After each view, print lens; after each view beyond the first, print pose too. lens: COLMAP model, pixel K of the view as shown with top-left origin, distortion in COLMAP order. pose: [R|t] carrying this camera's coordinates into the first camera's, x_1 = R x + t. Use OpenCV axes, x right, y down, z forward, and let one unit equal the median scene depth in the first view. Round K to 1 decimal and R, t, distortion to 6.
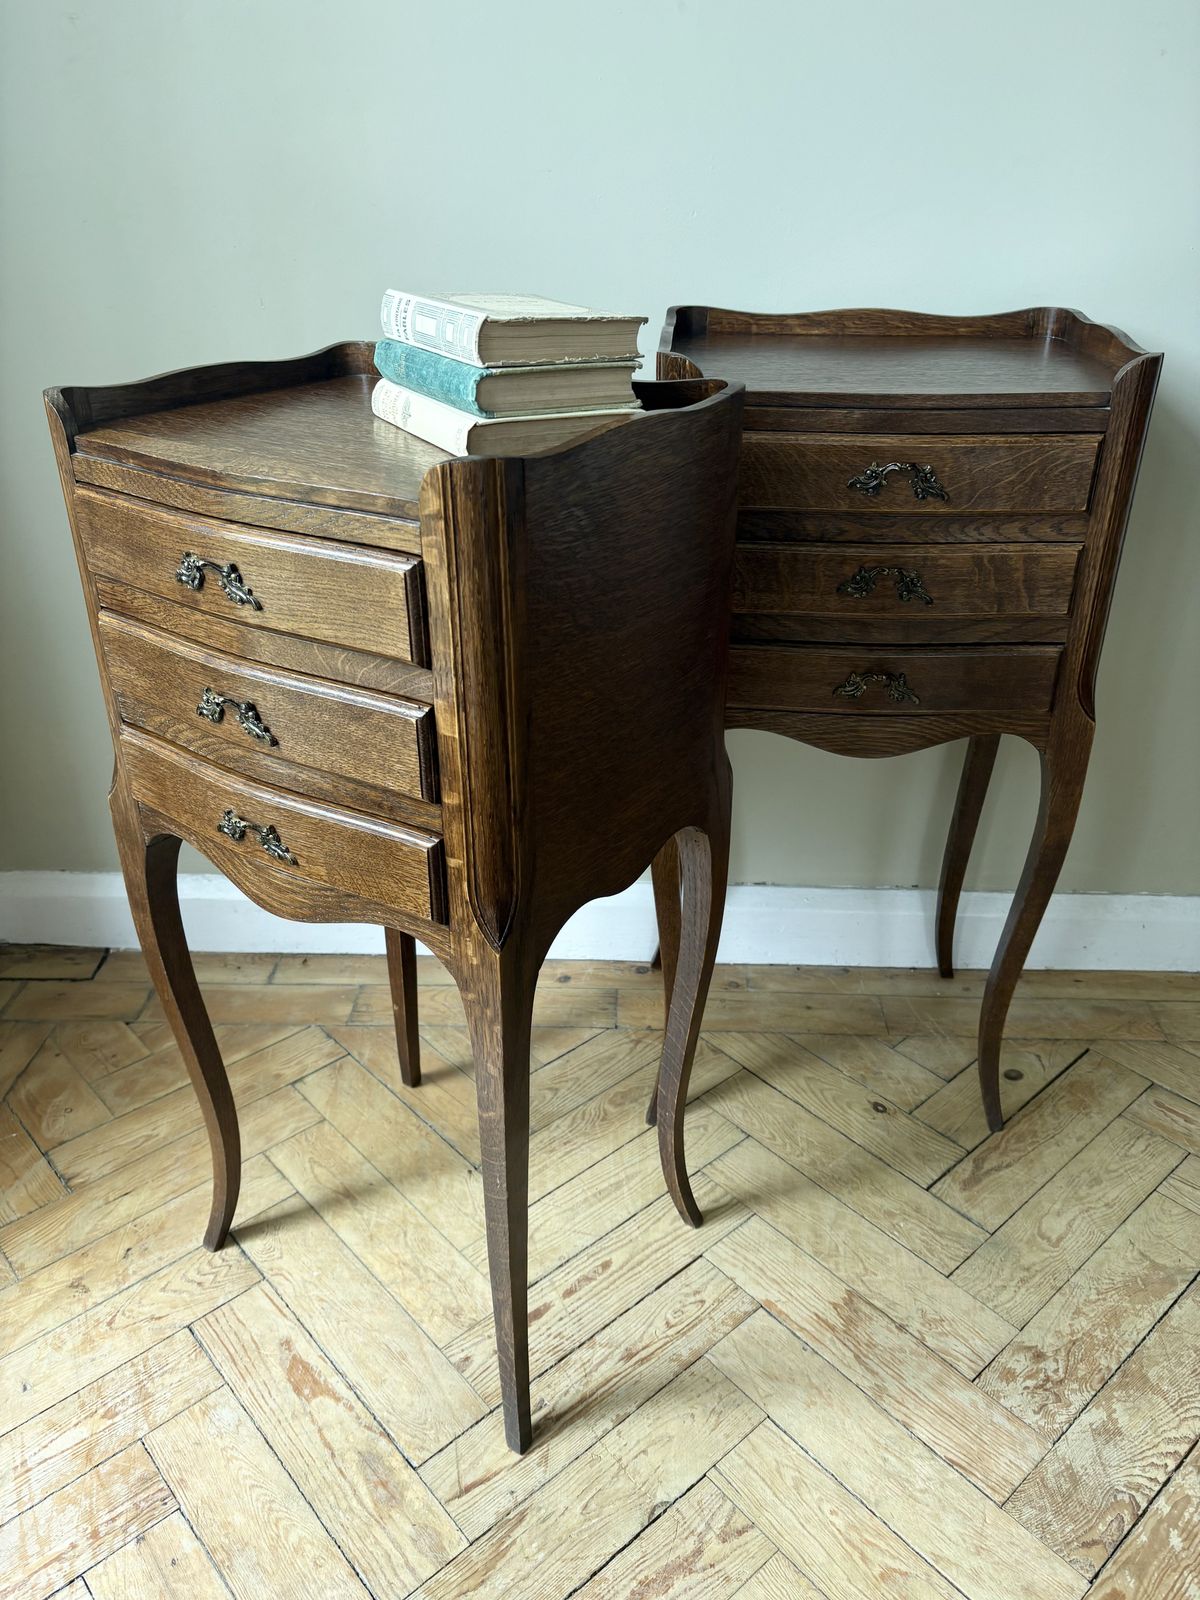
lens RADIAL K [[1225.0, 0, 600.6], [0, 1225.0, 801.4], [0, 0, 1]] dist [0.032433, -0.041601]
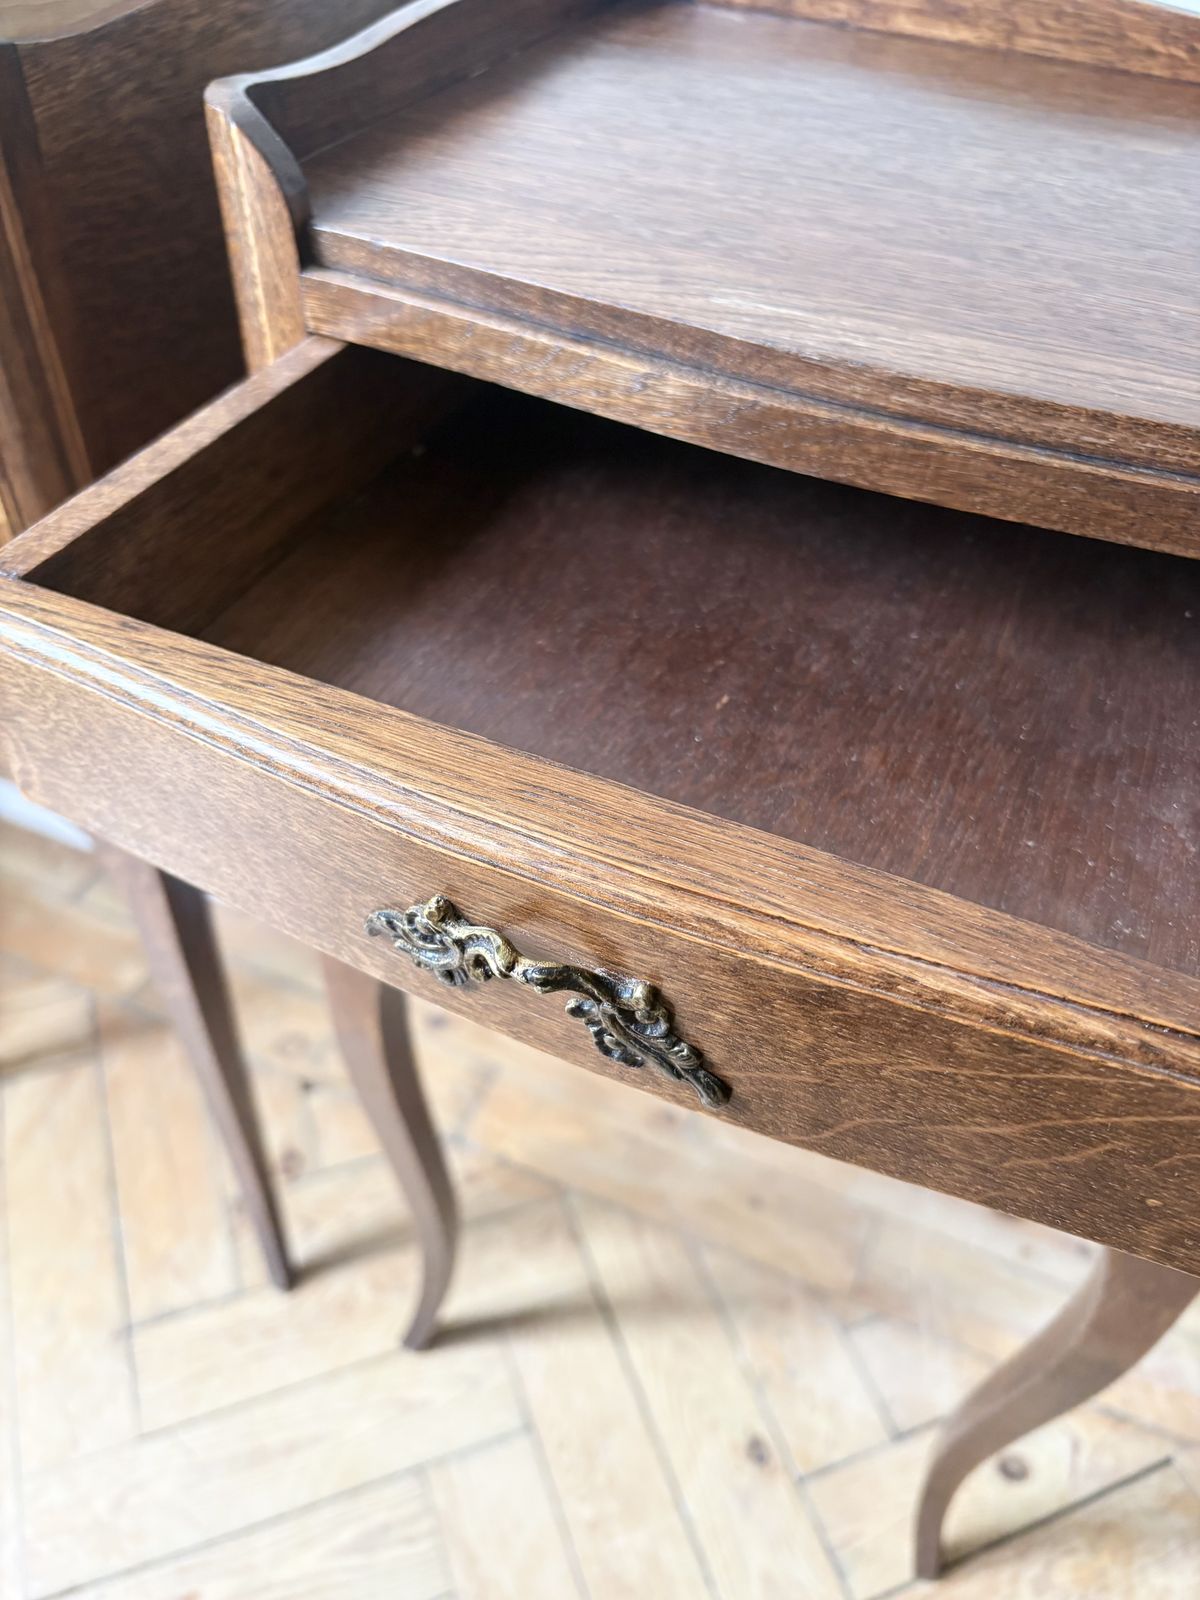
lens RADIAL K [[1261.8, 0, 593.7], [0, 1261.8, 804.4], [0, 0, 1]] dist [-0.001254, -0.021597]
pose [[0.933022, 0.274338, -0.232829, 0.253547], [-0.203656, 0.936079, 0.286847, -0.259480], [0.296640, -0.220218, 0.929252, 0.569362]]
